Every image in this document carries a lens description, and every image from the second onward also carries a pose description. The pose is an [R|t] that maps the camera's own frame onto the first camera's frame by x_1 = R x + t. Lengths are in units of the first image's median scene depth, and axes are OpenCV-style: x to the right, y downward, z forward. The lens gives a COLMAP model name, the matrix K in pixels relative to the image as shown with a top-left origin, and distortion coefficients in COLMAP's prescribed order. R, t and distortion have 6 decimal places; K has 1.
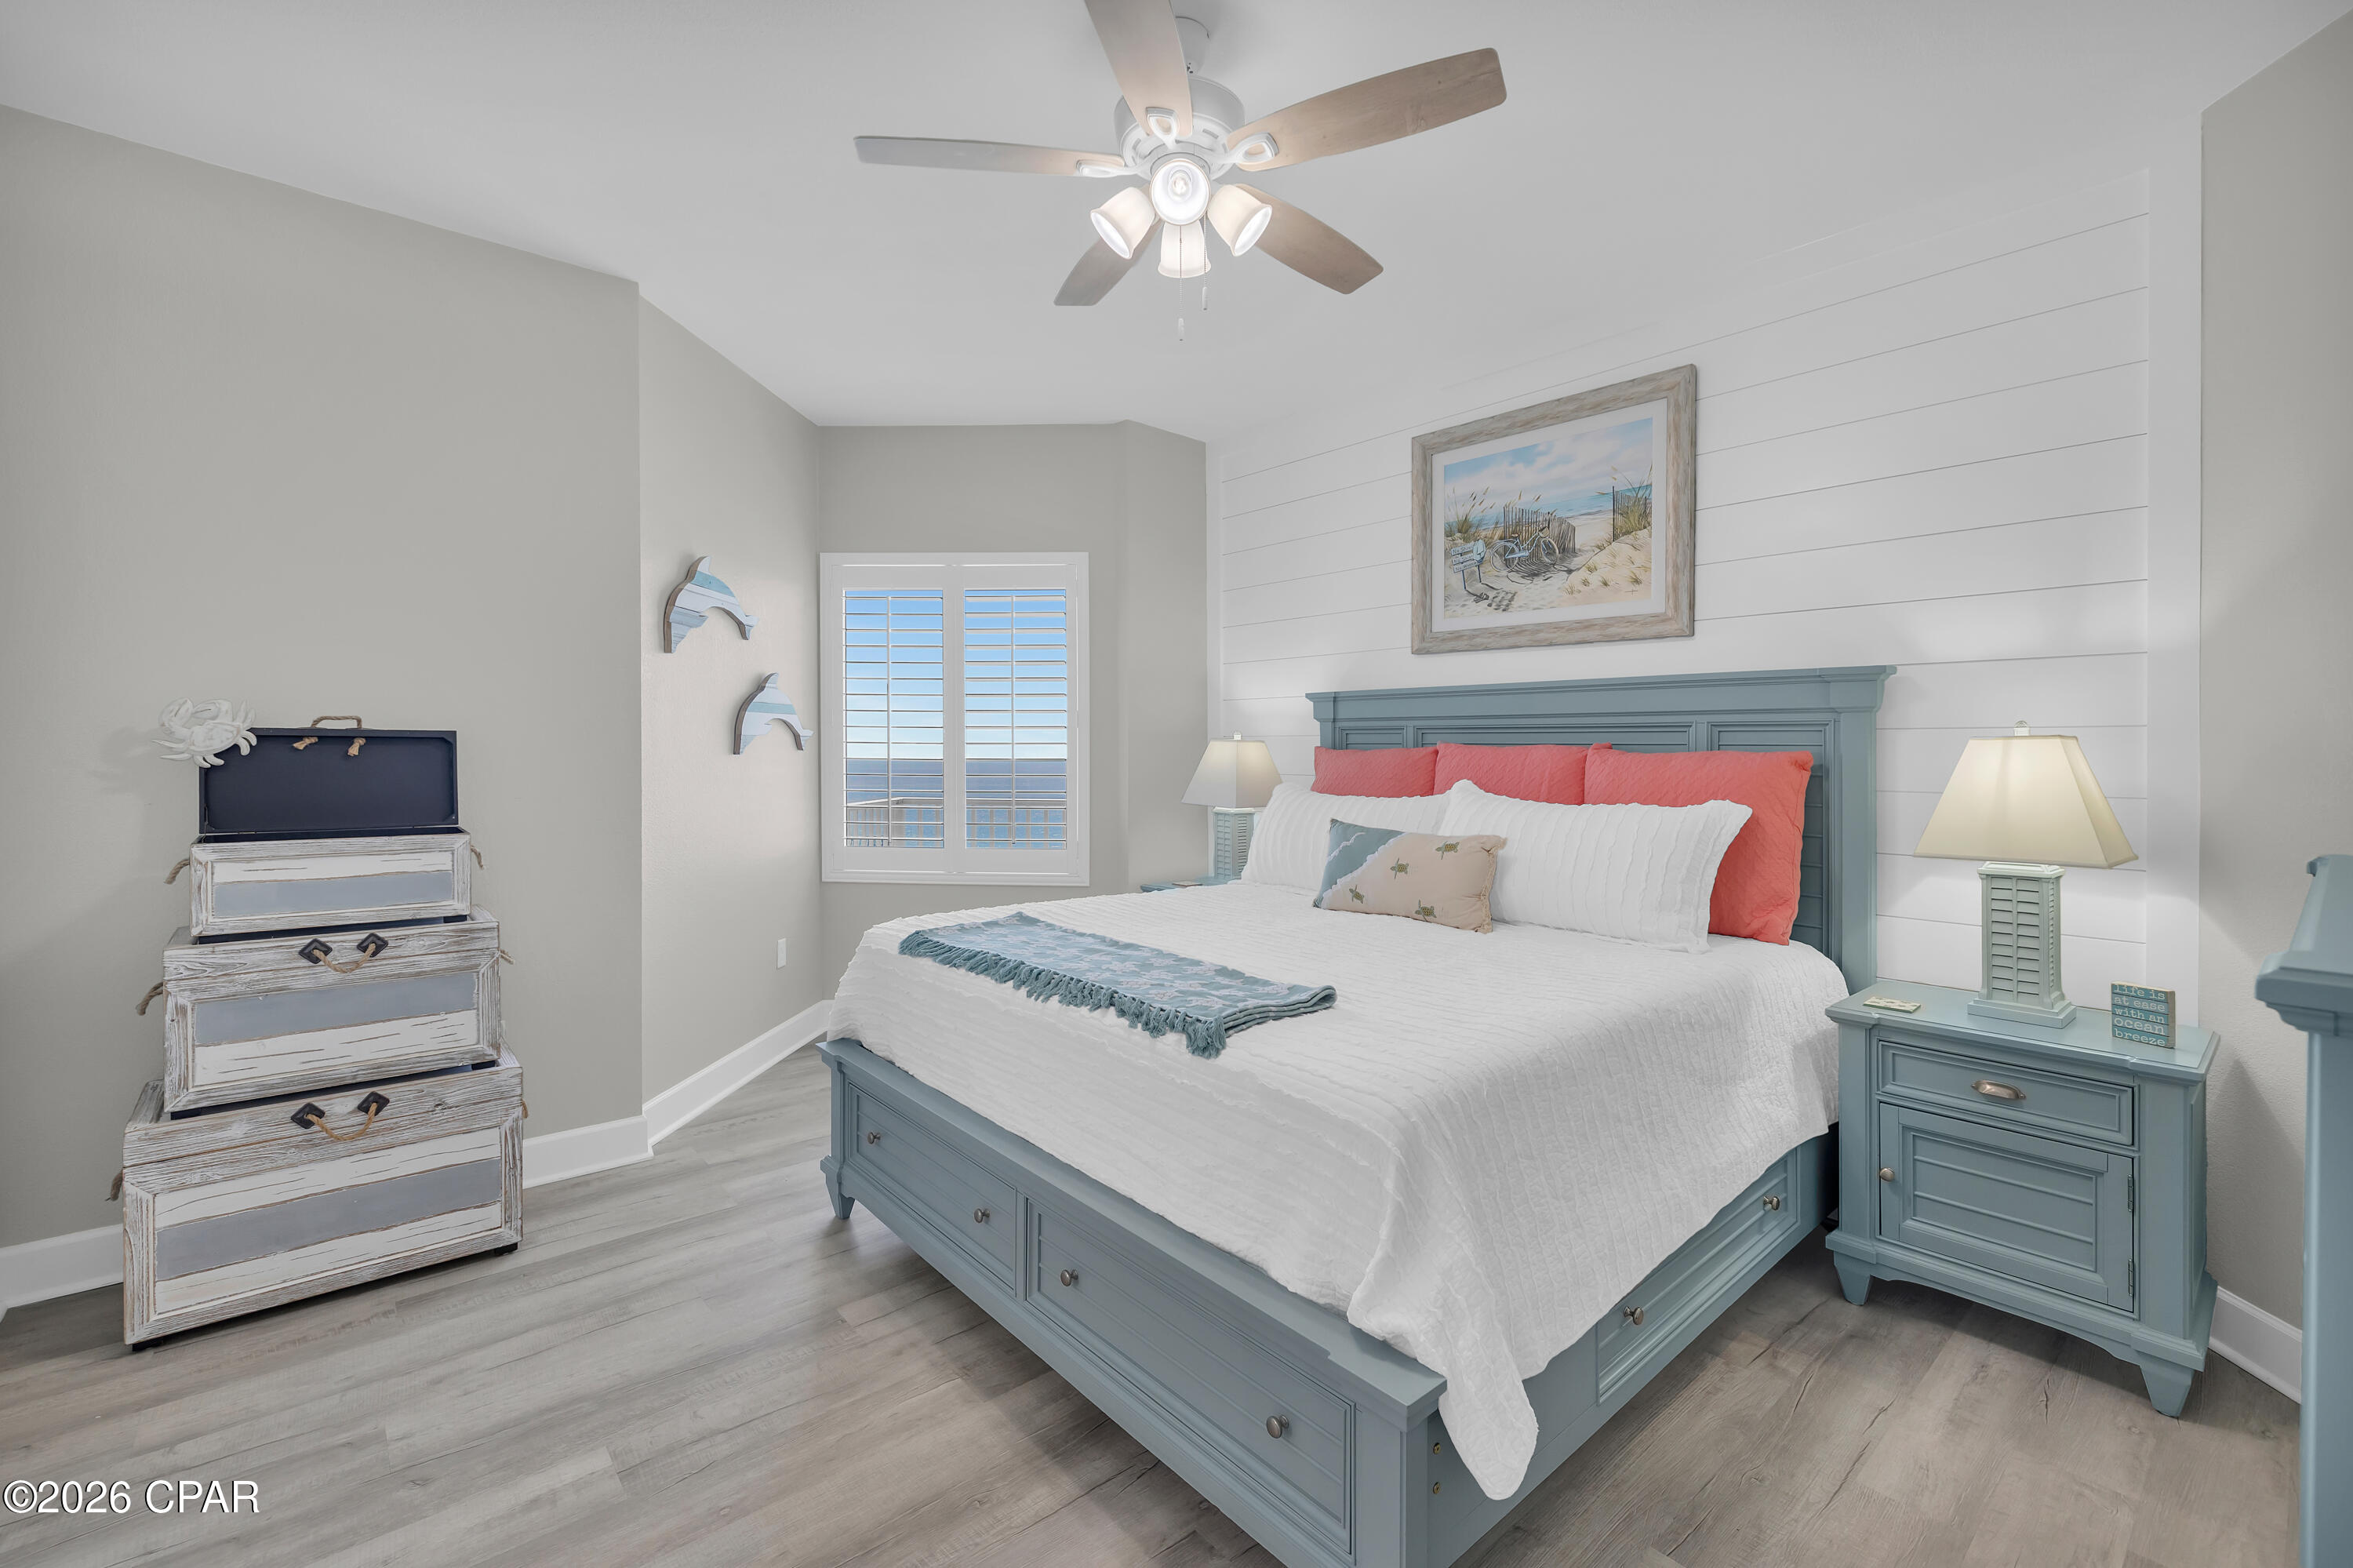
lens RADIAL K [[996.3, 0, 1160.9], [0, 996.3, 742.0], [0, 0, 1]] dist [-0.000488, 0.000069]
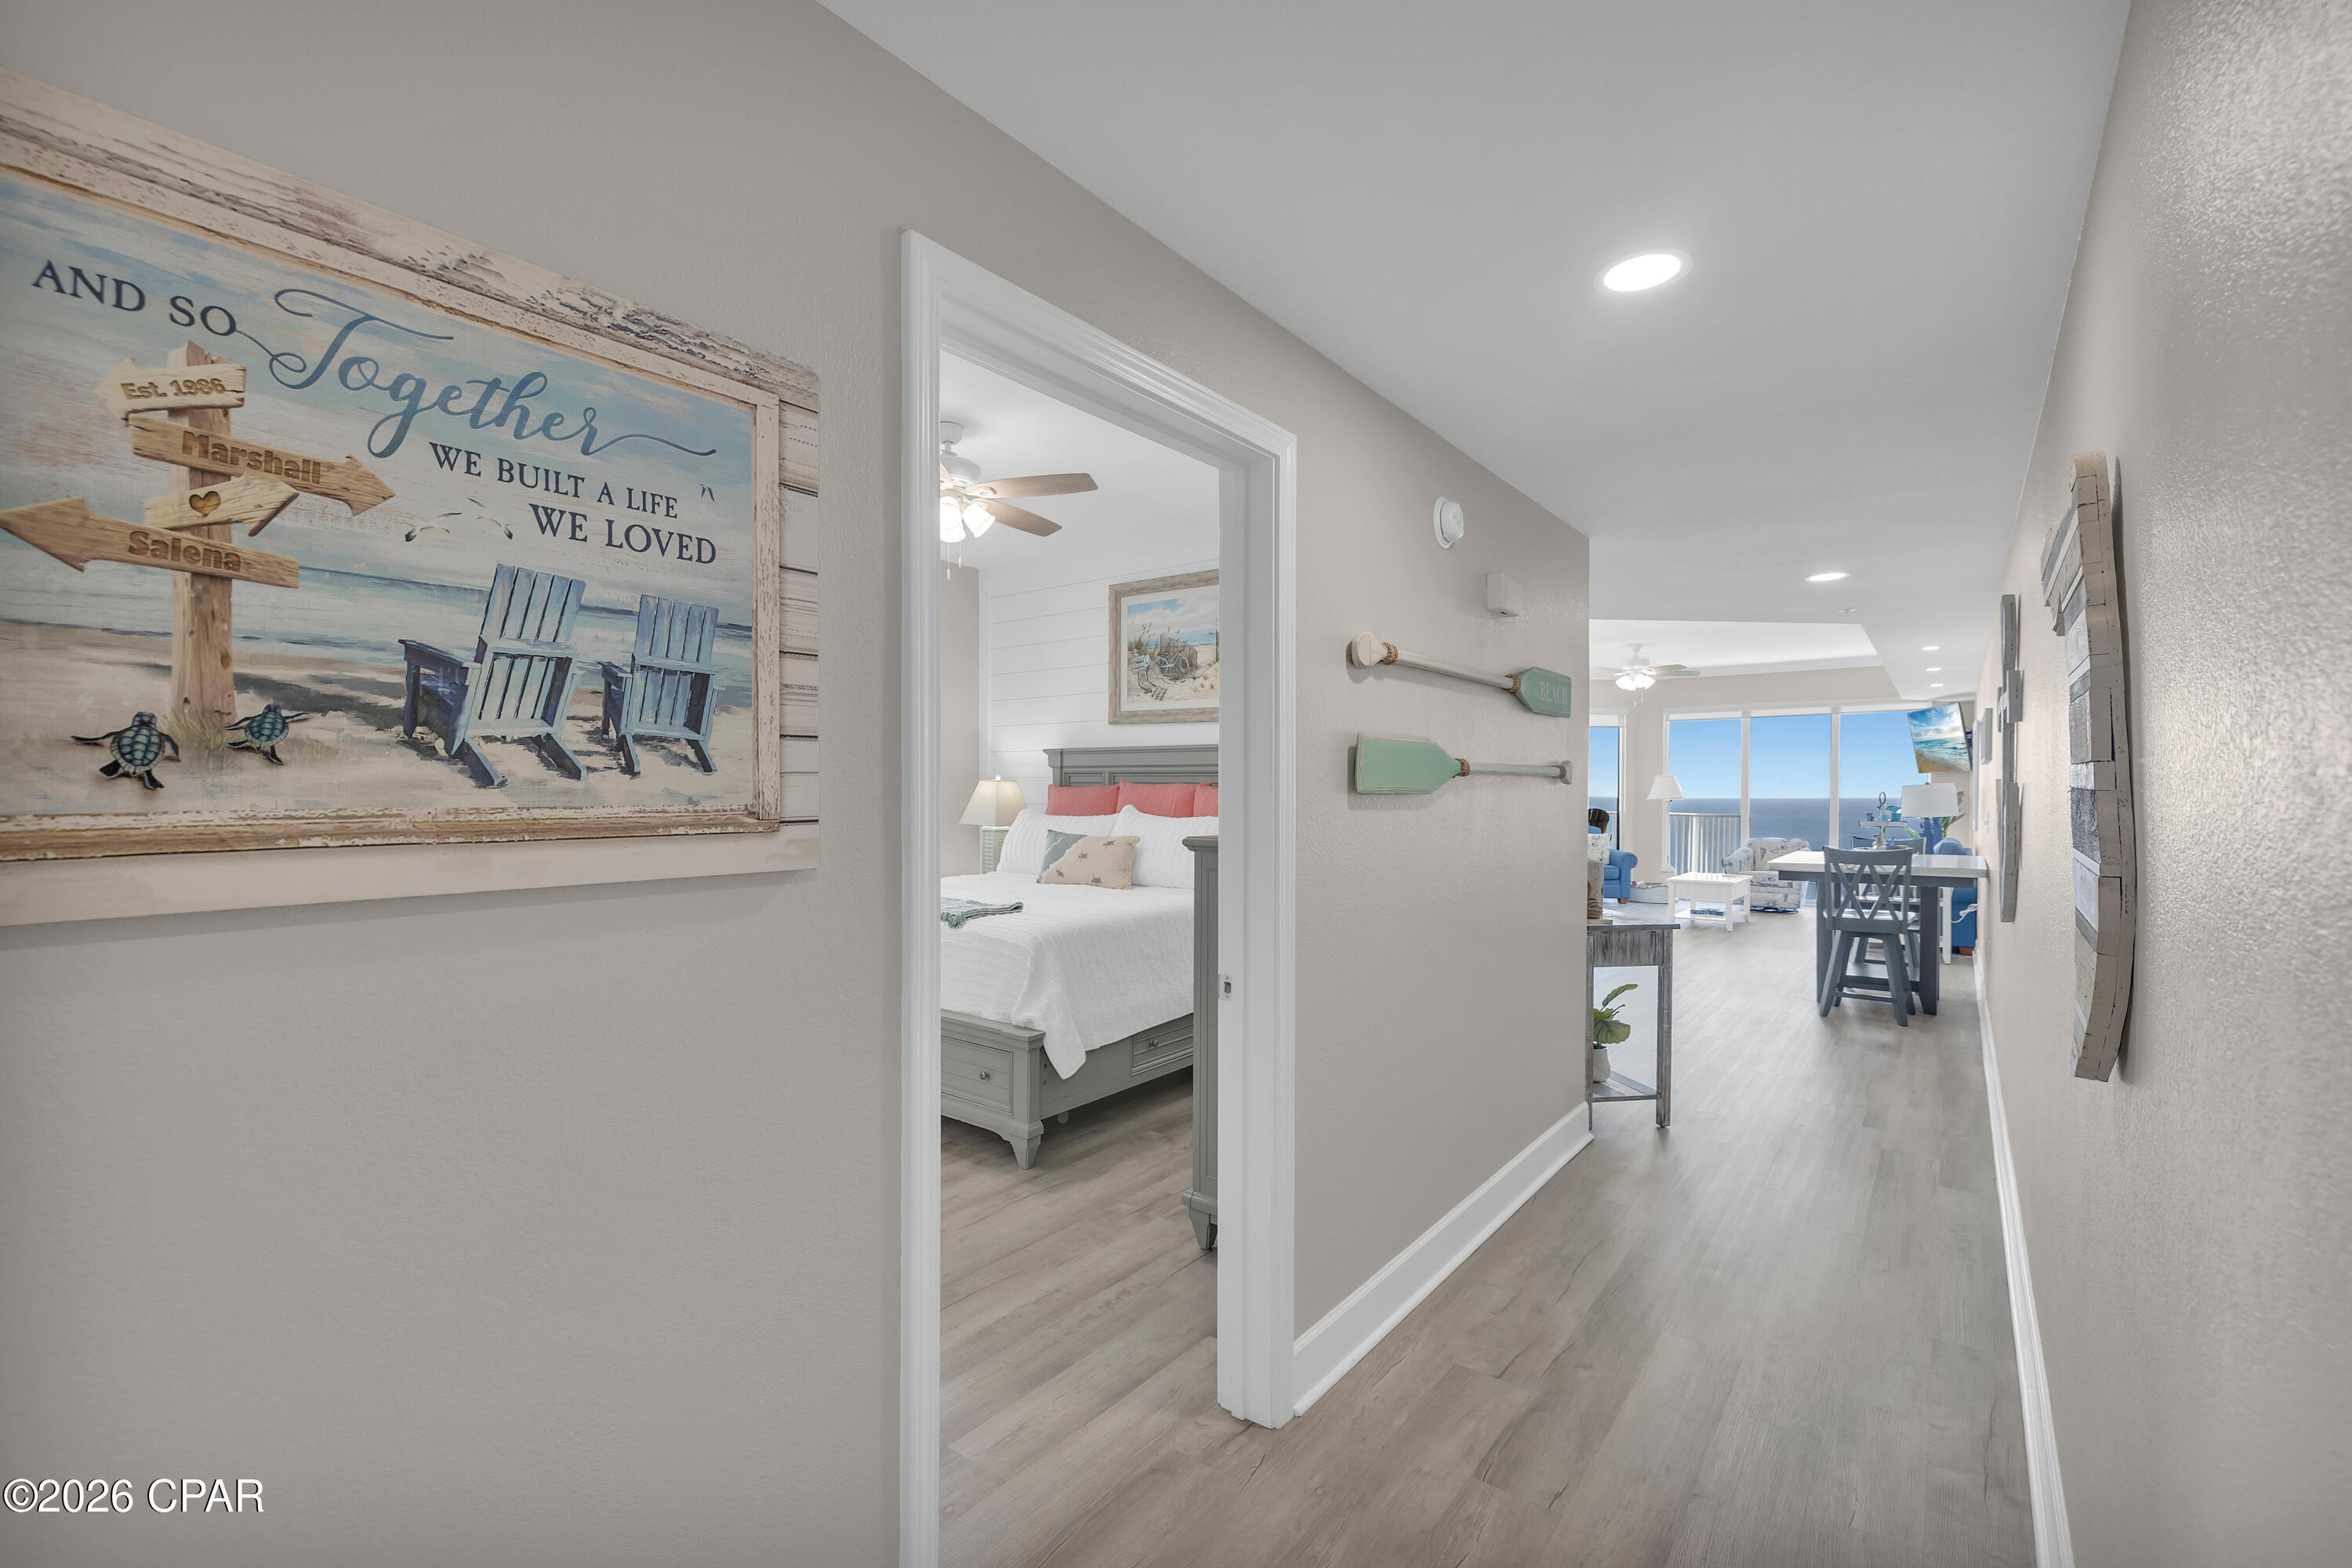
lens RADIAL K [[1009.6, 0, 1150.3], [0, 1009.6, 781.2], [0, 0, 1]] dist [-0.002840, -0.000200]
pose [[0.982552, -0.000683, 0.185985, 0.026894], [0.000255, 0.999997, 0.002328, -0.004723], [-0.185986, -0.002240, 0.982550, -0.623325]]
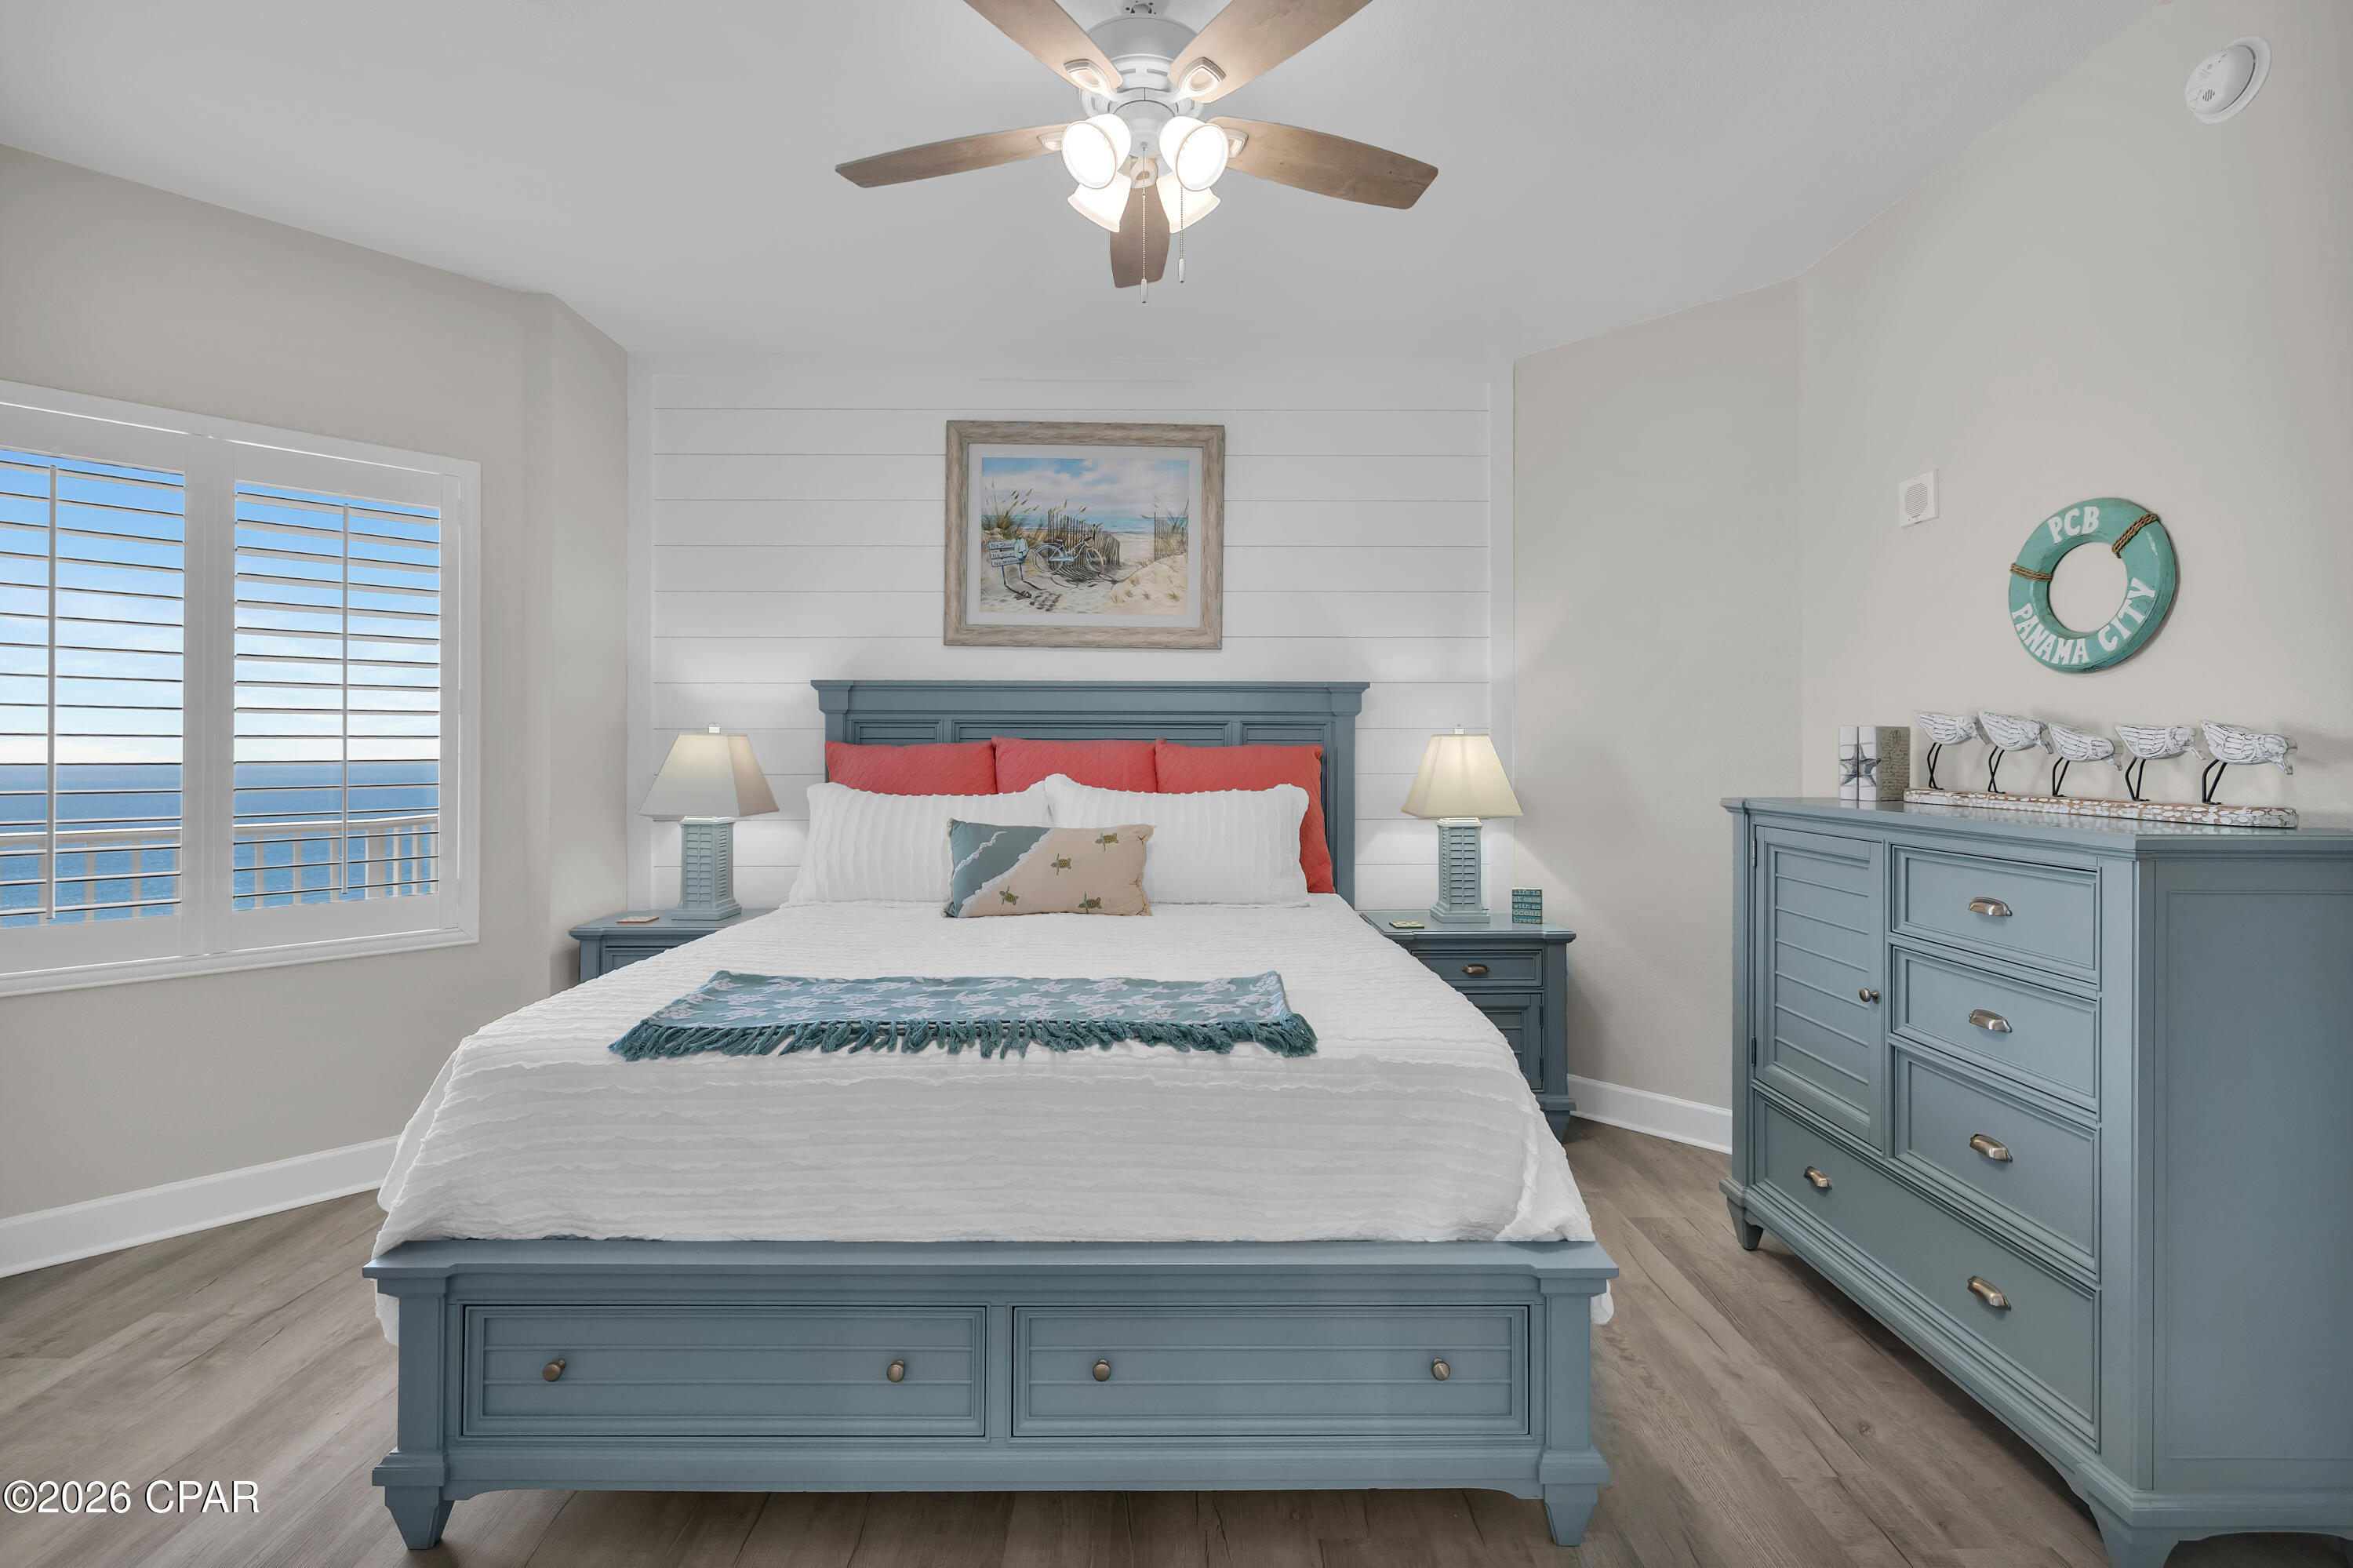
lens RADIAL K [[1028.7, 0, 1173.7], [0, 1028.7, 727.9], [0, 0, 1]] dist [-0.000379, 0.000043]
pose [[0.641976, 0.009178, 0.766670, -0.411516], [-0.003640, 0.999954, -0.008922, -0.000288], [-0.766716, 0.002937, 0.641979, 0.219292]]
